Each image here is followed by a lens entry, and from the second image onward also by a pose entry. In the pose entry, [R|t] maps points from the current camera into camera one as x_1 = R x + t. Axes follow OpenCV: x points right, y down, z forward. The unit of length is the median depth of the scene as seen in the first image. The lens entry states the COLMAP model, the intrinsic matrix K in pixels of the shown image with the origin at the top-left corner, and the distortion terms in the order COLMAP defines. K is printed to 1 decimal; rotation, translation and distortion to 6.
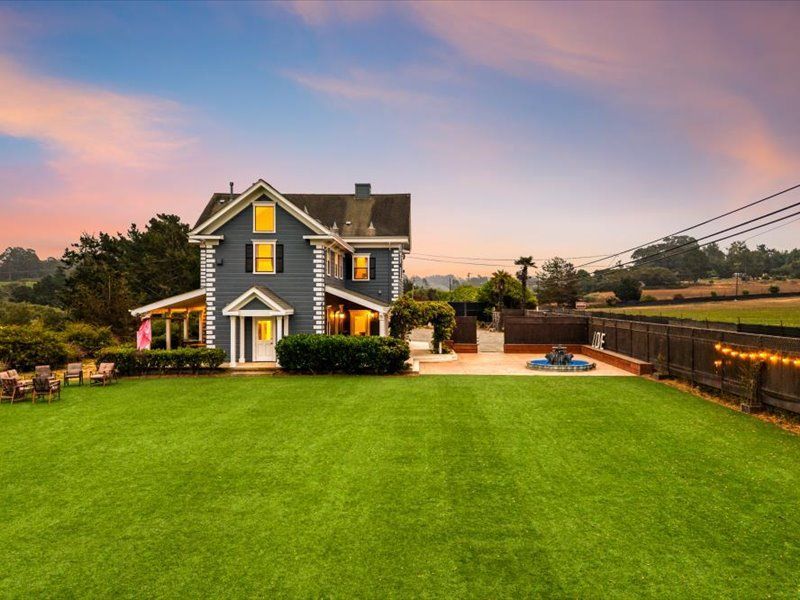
lens RADIAL K [[624.1, 0, 381.9], [0, 624.1, 302.8], [0, 0, 1]] dist [0.056321, -0.071979]
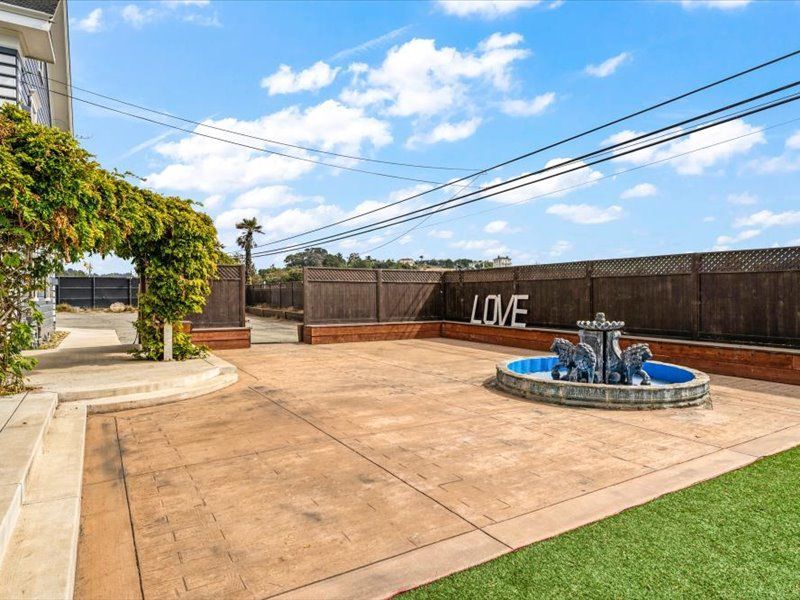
lens RADIAL K [[494.8, 0, 410.0], [0, 494.8, 310.8], [0, 0, 1]] dist [-0.000431, -0.001611]
pose [[0.811127, -0.019591, 0.584541, 0.054722], [0.001497, 0.999505, 0.031421, 0.057572], [-0.584868, -0.024612, 0.810755, 0.853979]]
